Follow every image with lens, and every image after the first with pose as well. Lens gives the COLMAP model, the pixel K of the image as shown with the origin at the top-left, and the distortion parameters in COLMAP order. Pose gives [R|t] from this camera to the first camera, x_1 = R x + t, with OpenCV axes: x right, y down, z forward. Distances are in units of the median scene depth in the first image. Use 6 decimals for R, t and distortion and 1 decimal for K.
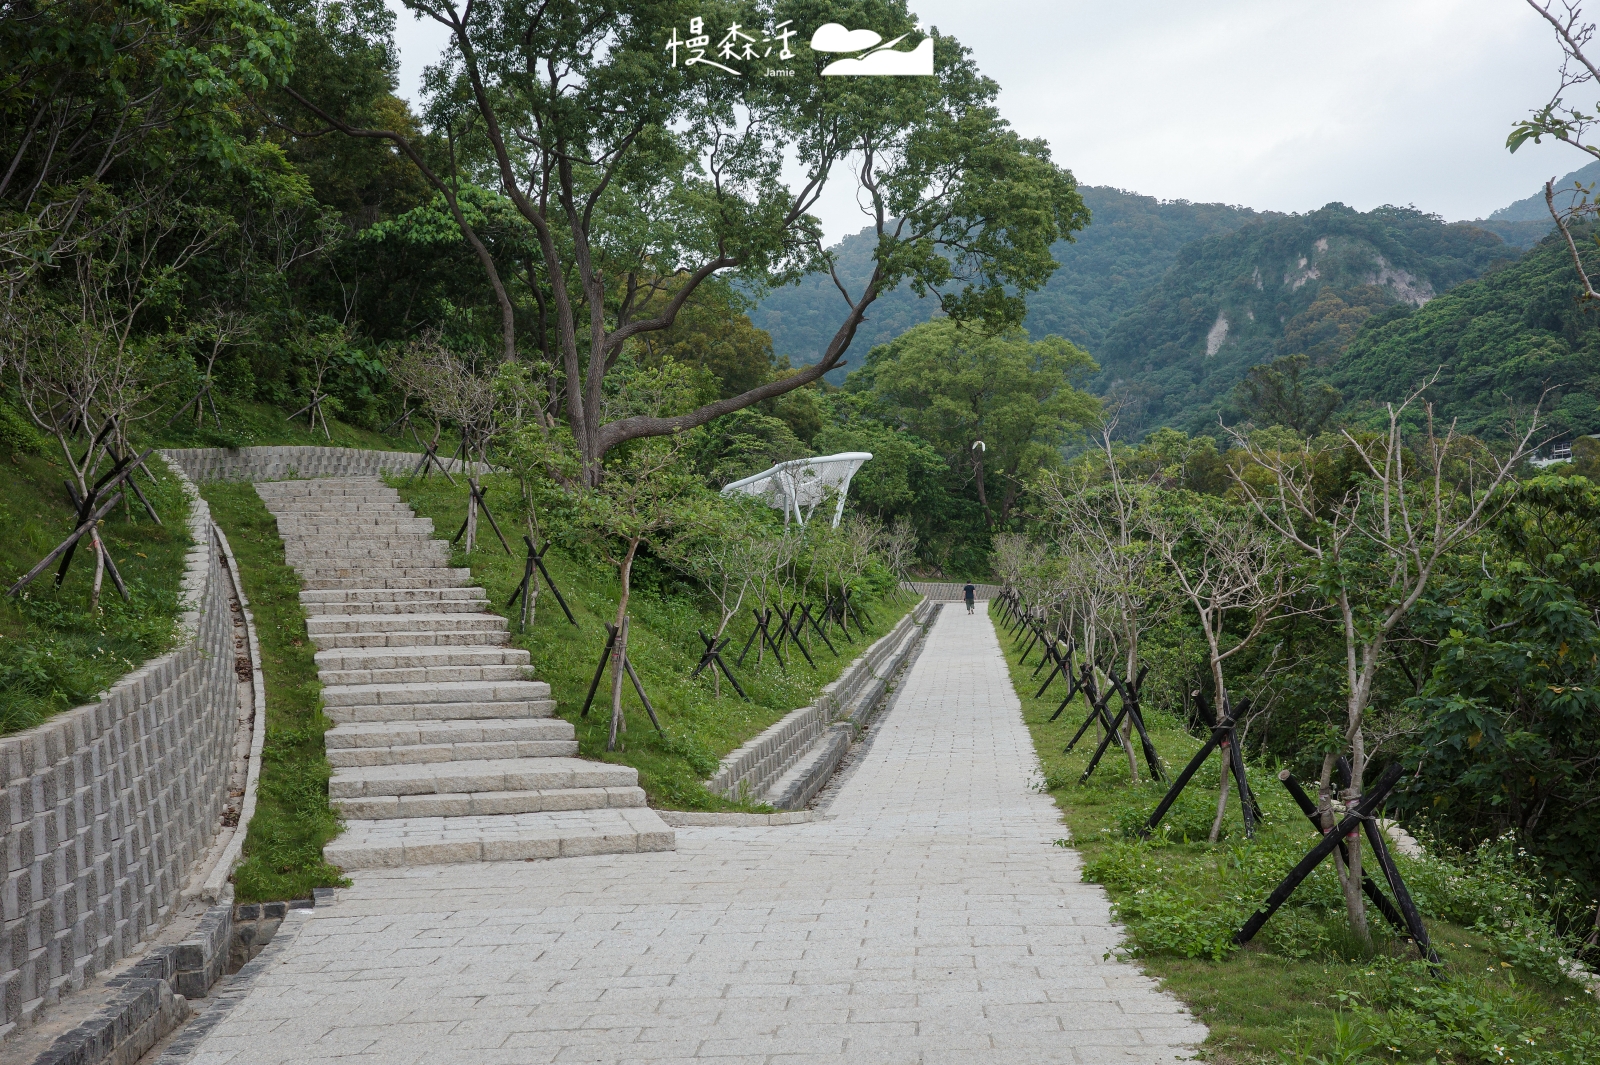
lens RADIAL K [[1804.5, 0, 803.3], [0, 1804.5, 528.5], [0, 0, 1]] dist [0.042707, 0.000000]
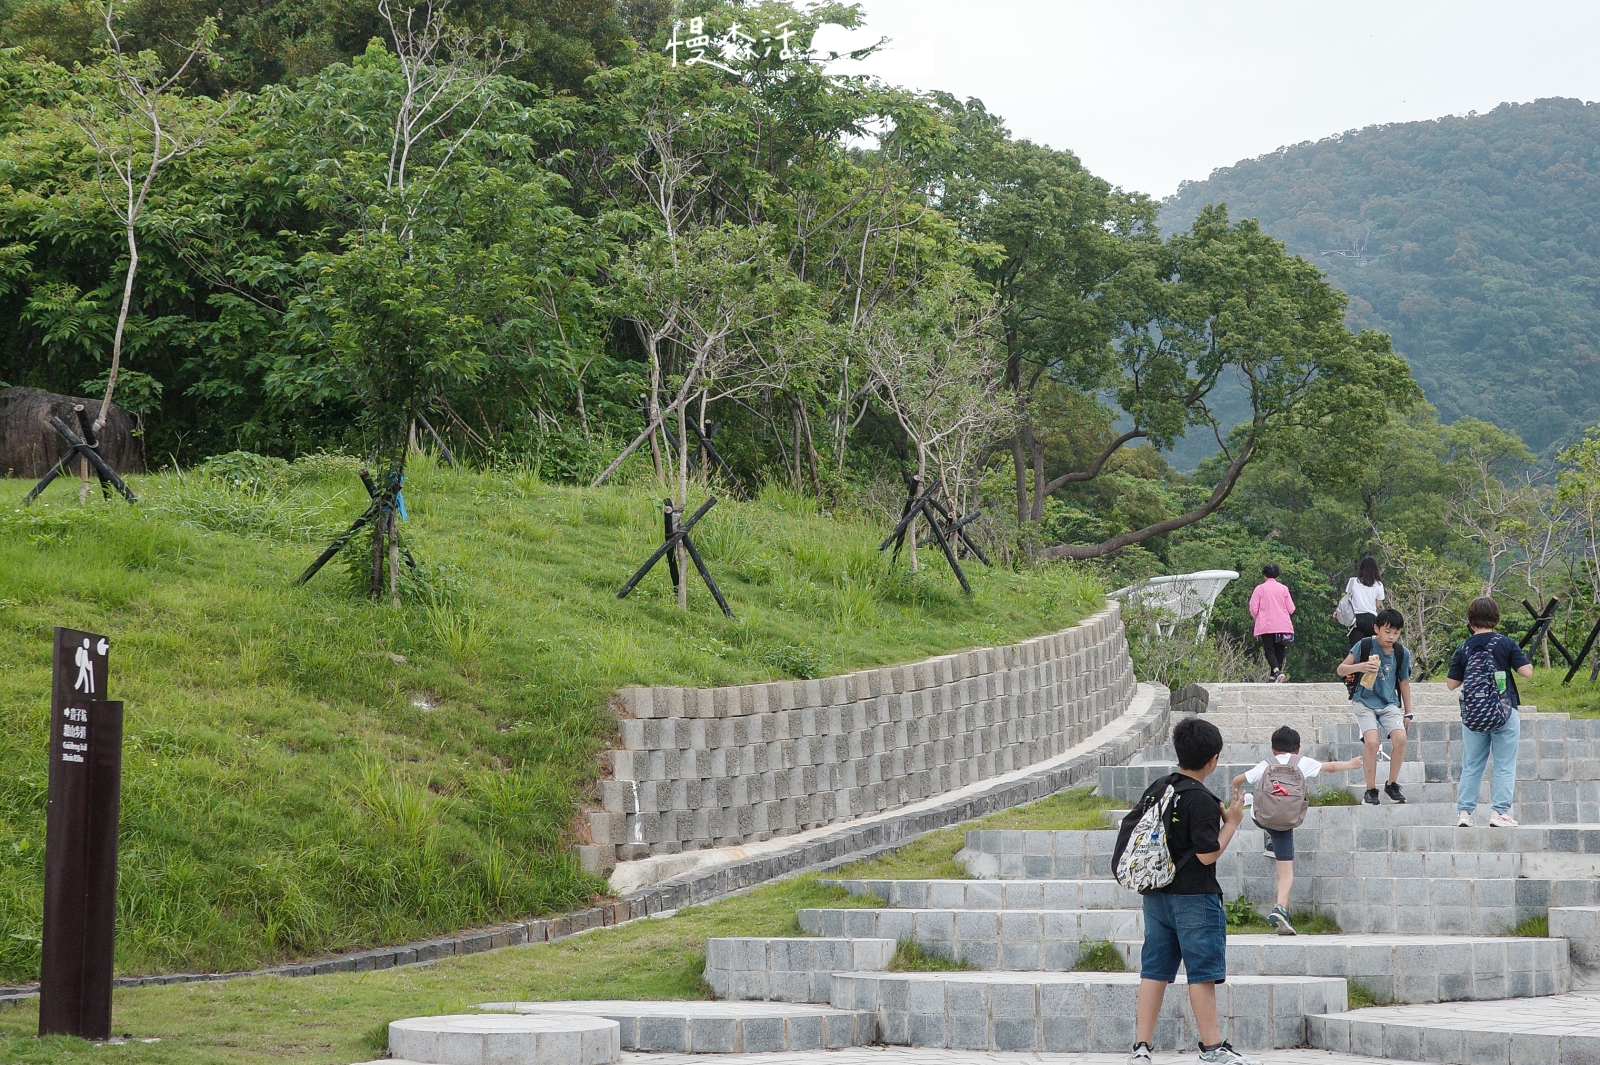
lens RADIAL K [[3212.8, 0, 796.2], [0, 3212.8, 535.5], [0, 0, 1]] dist [0.036219, 0.000000]
pose [[0.995364, 0.023692, -0.093216, -0.058334], [-0.027948, 0.998613, -0.044622, 0.034014], [0.092029, 0.047021, 0.994646, -1.147800]]
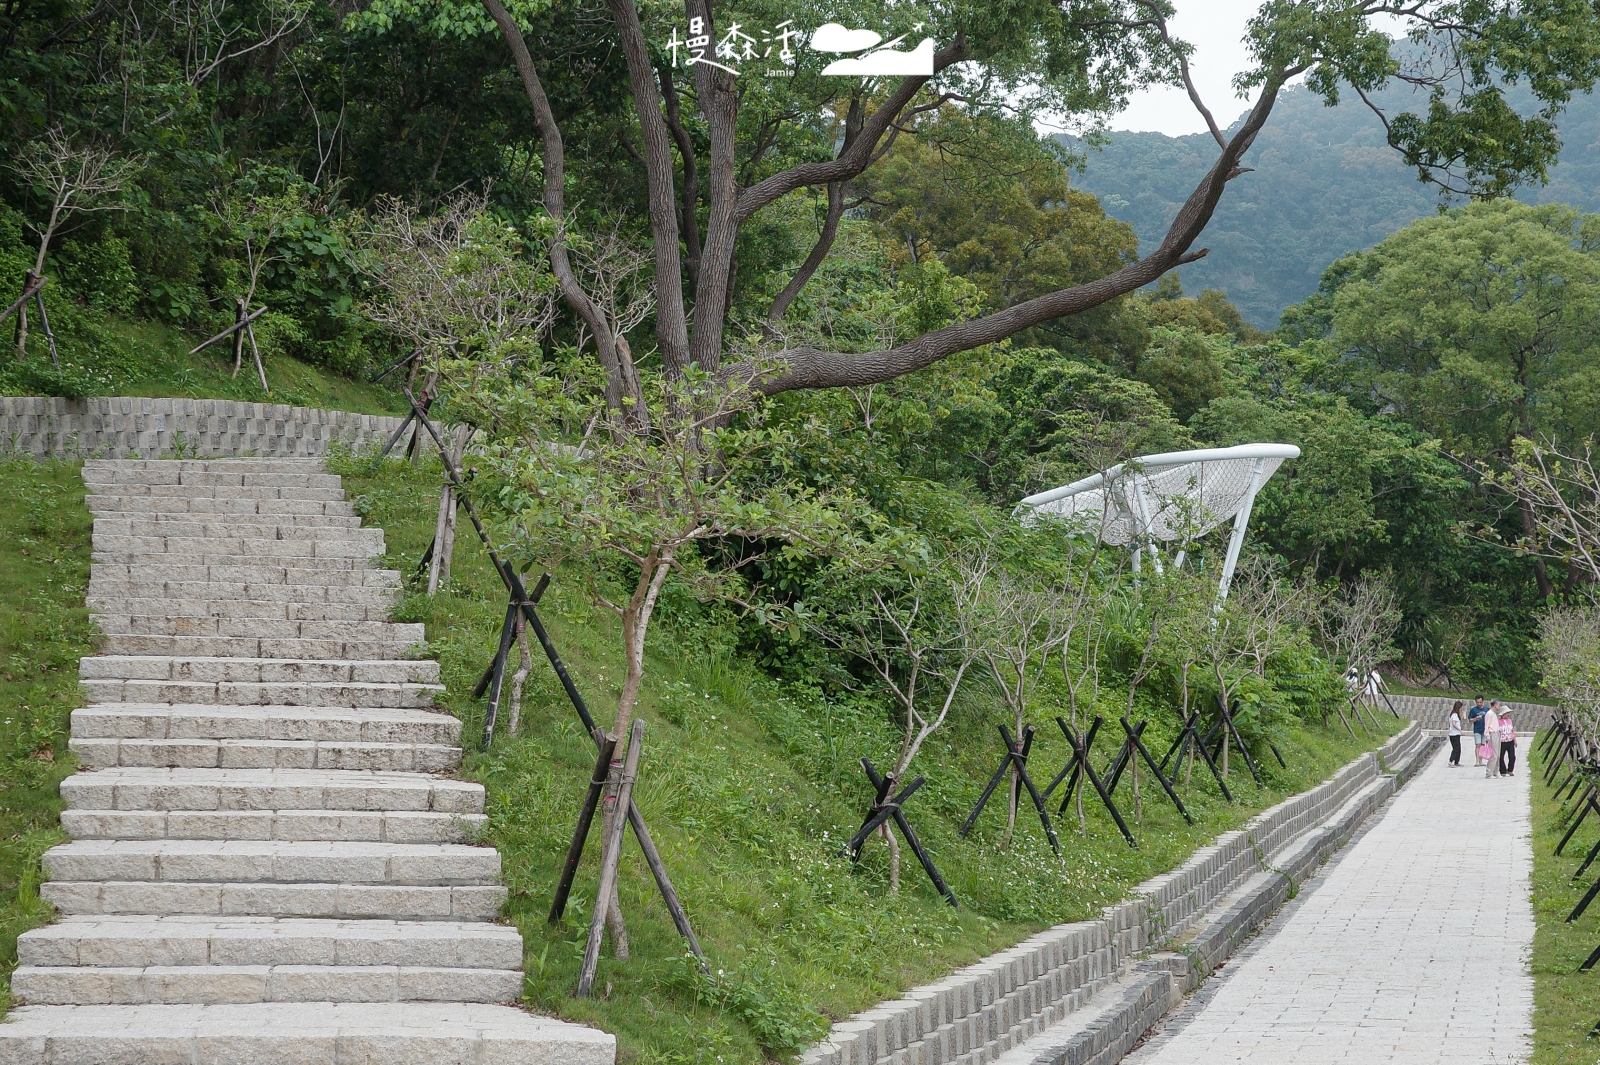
lens RADIAL K [[3212.8, 0, 800.3], [0, 3212.8, 534.0], [0, 0, 1]] dist [0.036219, 0.000000]
pose [[0.991026, 0.026056, -0.131108, 0.029122], [-0.028367, 0.999473, -0.015789, 0.005488], [0.130628, 0.019366, 0.991242, 0.072773]]
